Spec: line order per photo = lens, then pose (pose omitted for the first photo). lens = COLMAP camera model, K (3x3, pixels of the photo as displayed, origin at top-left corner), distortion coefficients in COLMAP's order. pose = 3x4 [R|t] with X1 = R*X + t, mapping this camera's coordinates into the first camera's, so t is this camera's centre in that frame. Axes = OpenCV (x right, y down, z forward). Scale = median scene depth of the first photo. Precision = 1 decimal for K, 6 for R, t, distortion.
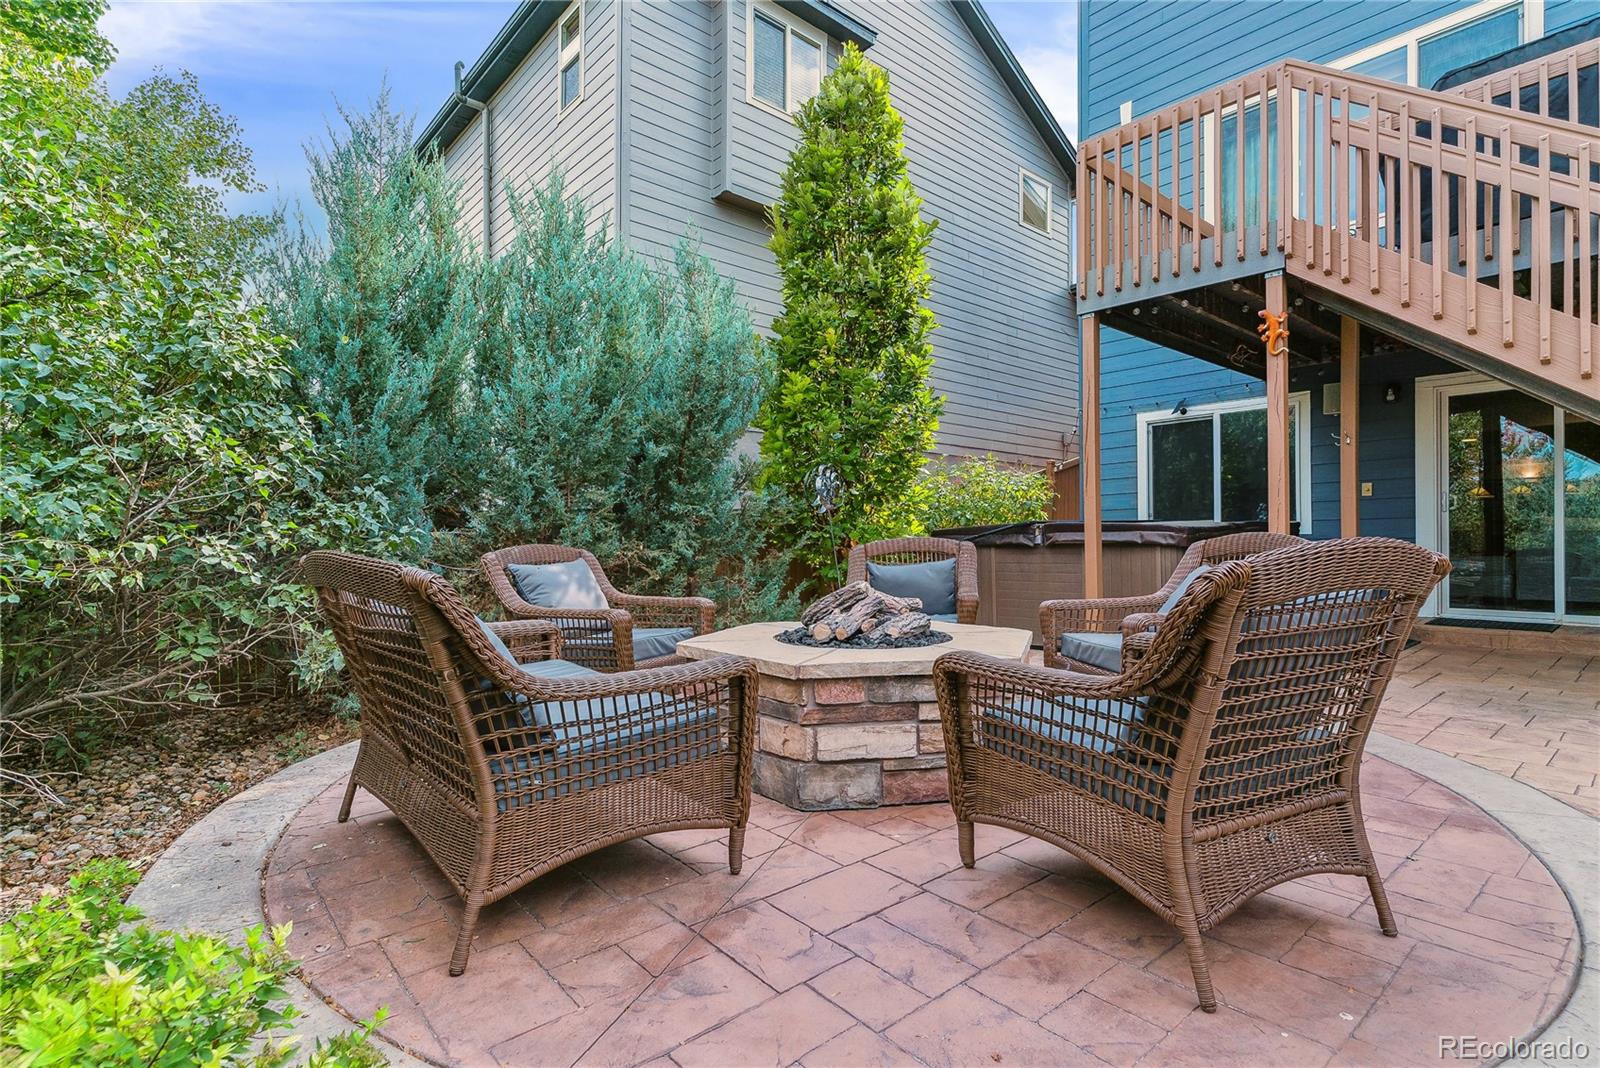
lens RADIAL K [[772.6, 0, 809.3], [0, 772.6, 539.2], [0, 0, 1]] dist [0.002239, 0.000339]
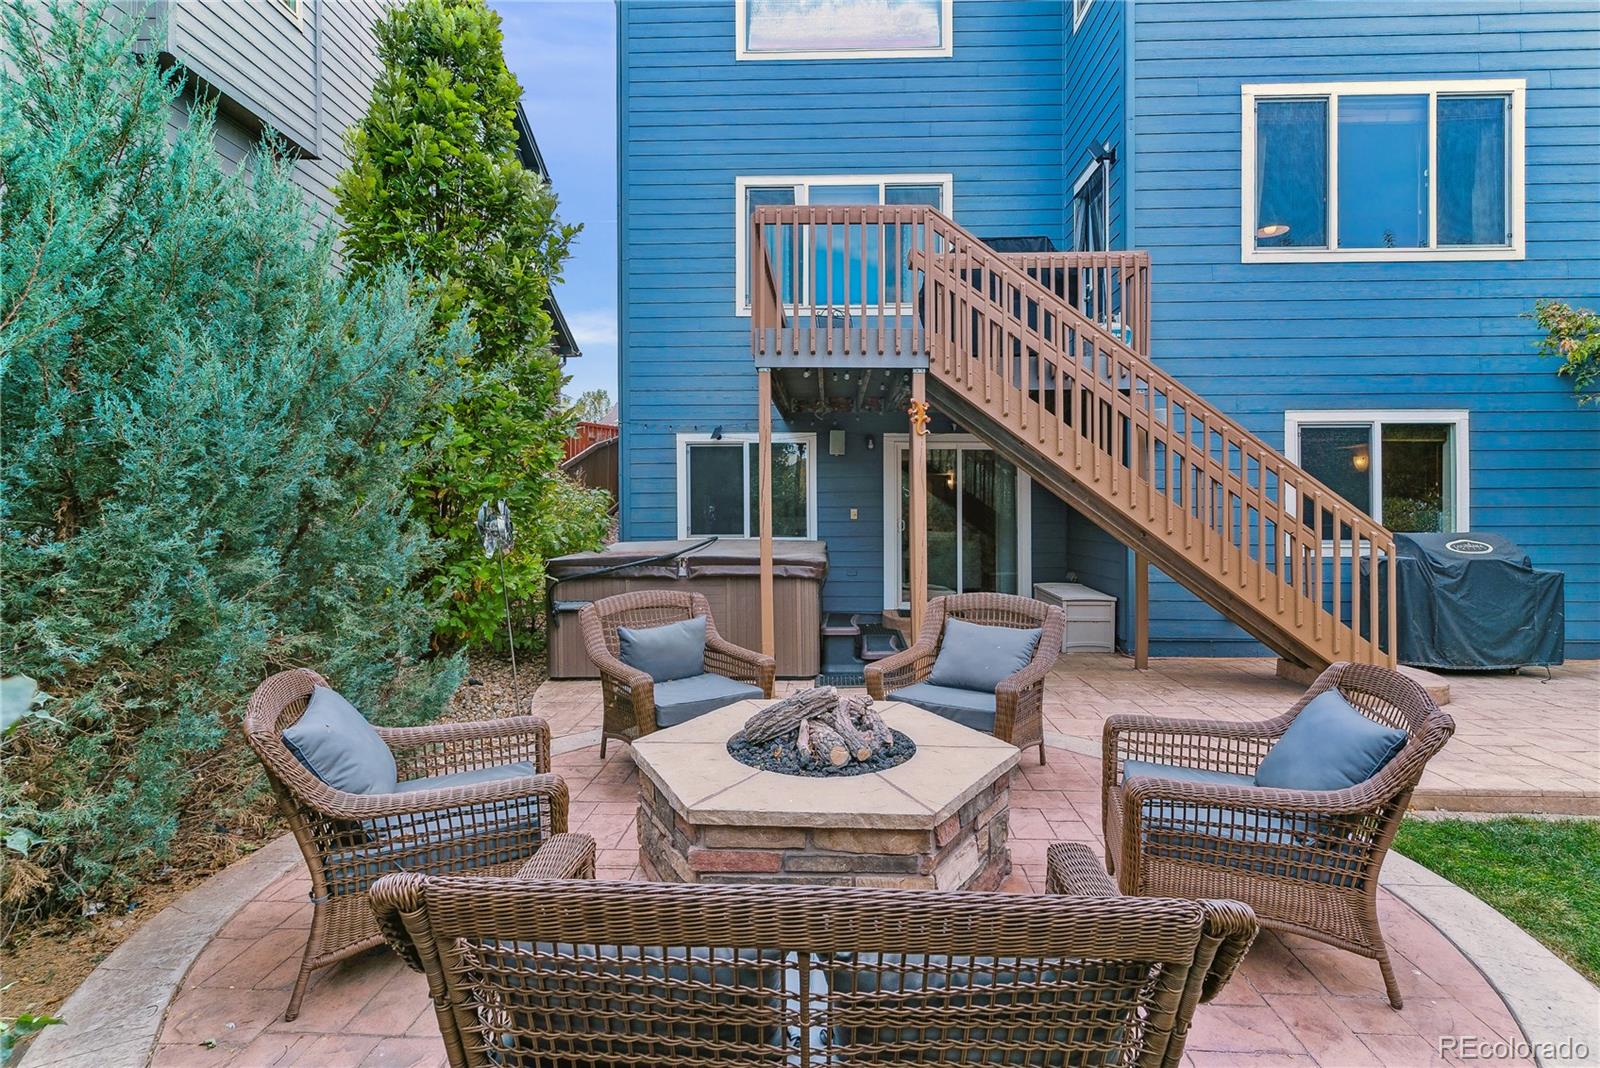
lens RADIAL K [[772.6, 0, 787.1], [0, 772.6, 507.5], [0, 0, 1]] dist [0.002239, 0.000339]
pose [[0.695884, 0.003858, 0.718144, -0.382269], [-0.005832, 0.999983, 0.000279, -0.097134], [-0.718131, -0.004383, 0.695894, 0.224884]]
